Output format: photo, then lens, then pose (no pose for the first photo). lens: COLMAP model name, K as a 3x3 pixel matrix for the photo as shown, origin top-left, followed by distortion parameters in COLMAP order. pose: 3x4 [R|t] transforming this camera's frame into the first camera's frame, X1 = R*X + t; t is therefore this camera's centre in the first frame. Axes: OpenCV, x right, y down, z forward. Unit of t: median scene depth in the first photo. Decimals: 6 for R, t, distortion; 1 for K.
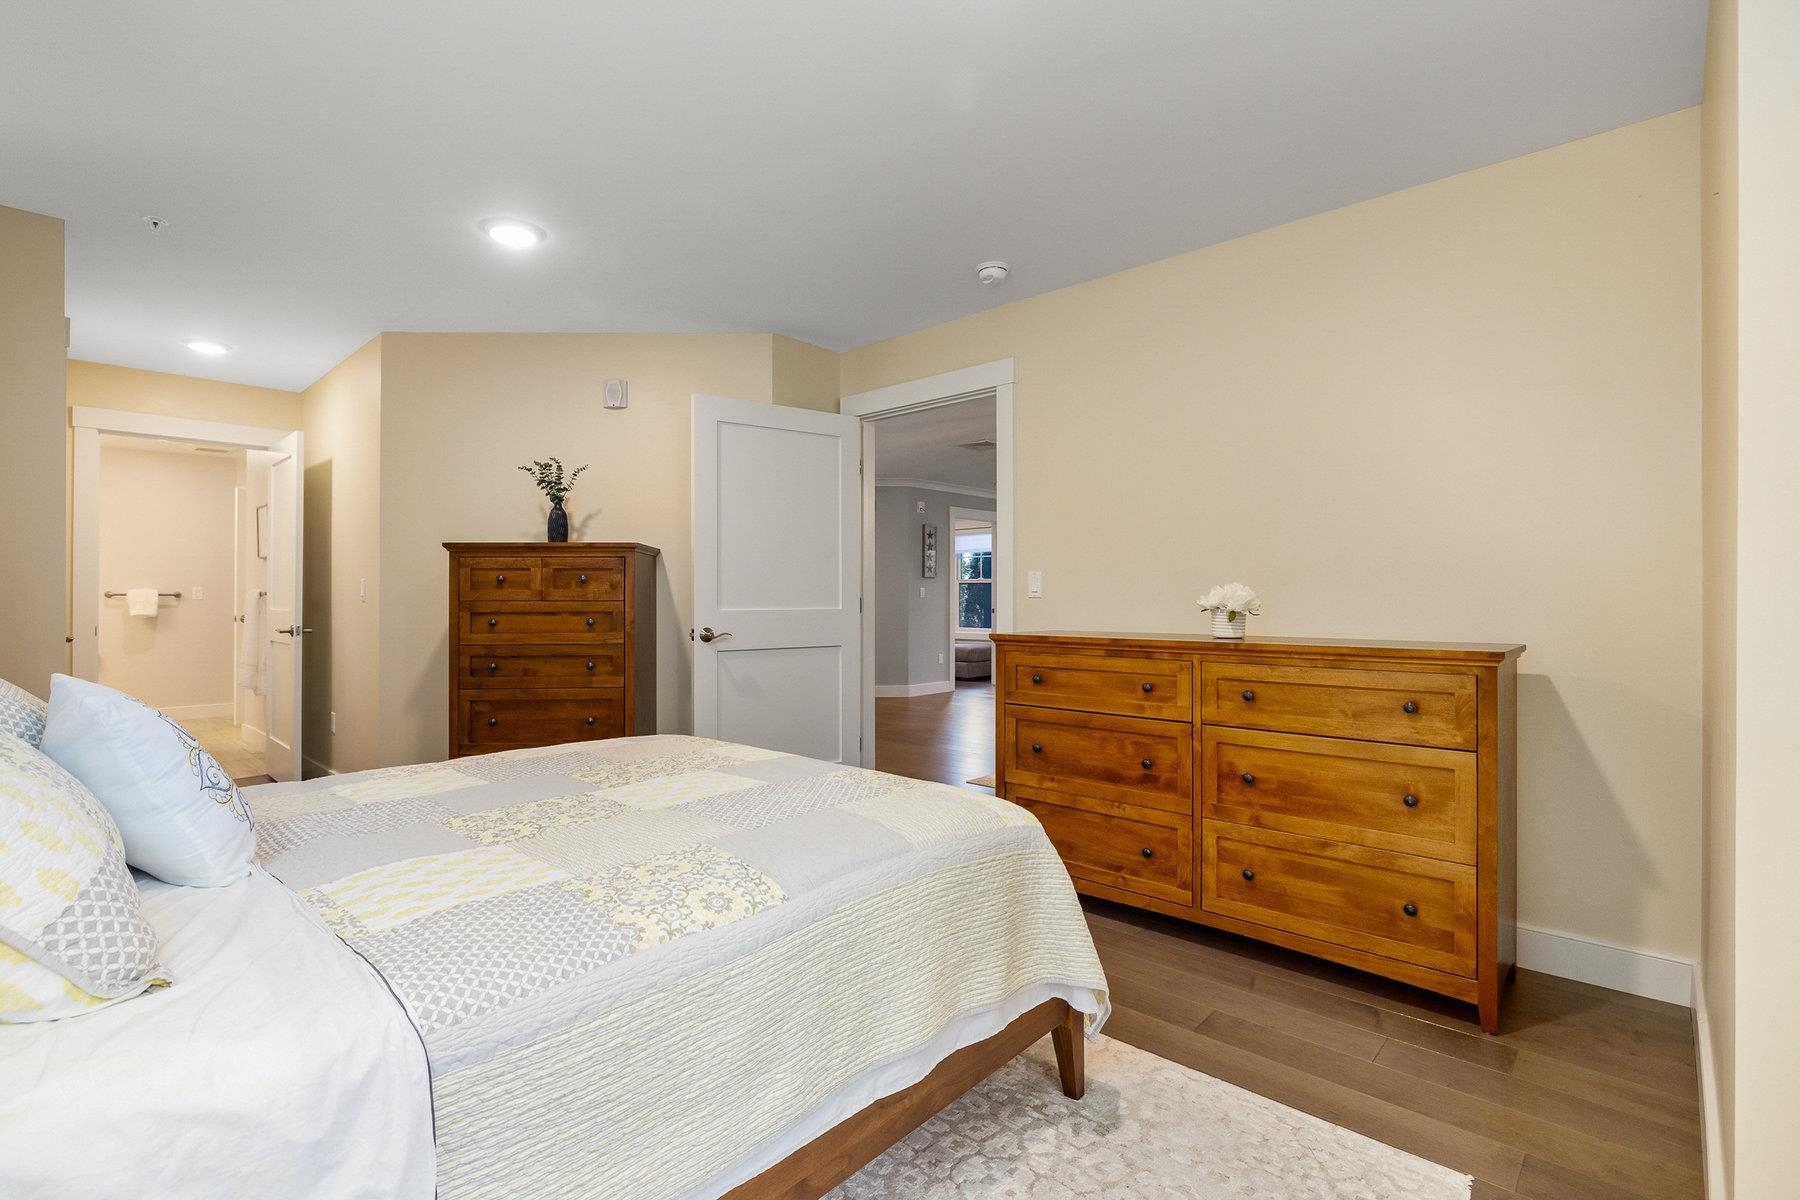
lens RADIAL K [[825.1, 0, 892.6], [0, 825.1, 594.8], [0, 0, 1]] dist [-0.006177, 0.000253]
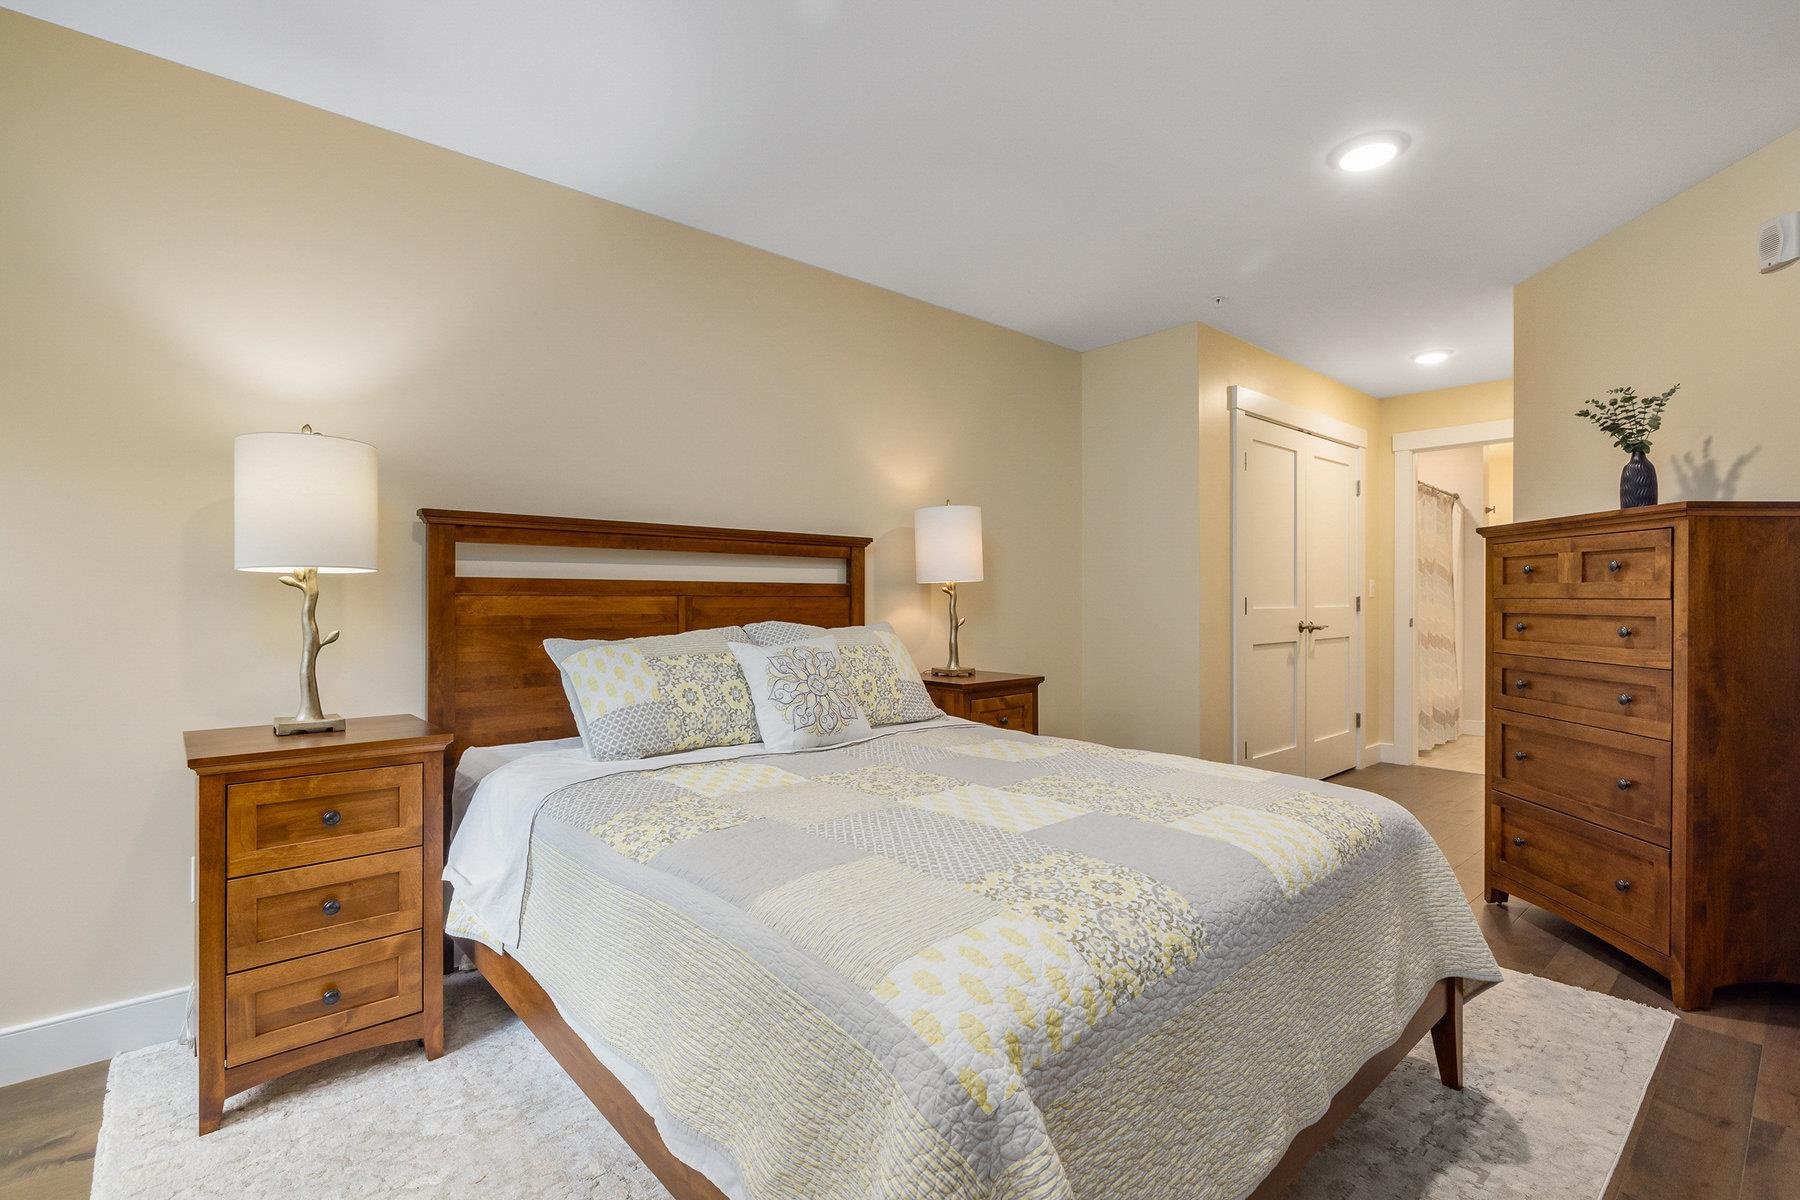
lens RADIAL K [[825.1, 0, 893.0], [0, 825.1, 600.7], [0, 0, 1]] dist [-0.006177, 0.000253]
pose [[-0.072170, 0.006654, -0.997370, 0.317415], [0.001750, 0.999977, 0.006545, 0.003381], [0.997391, -0.001273, -0.072180, 0.471778]]
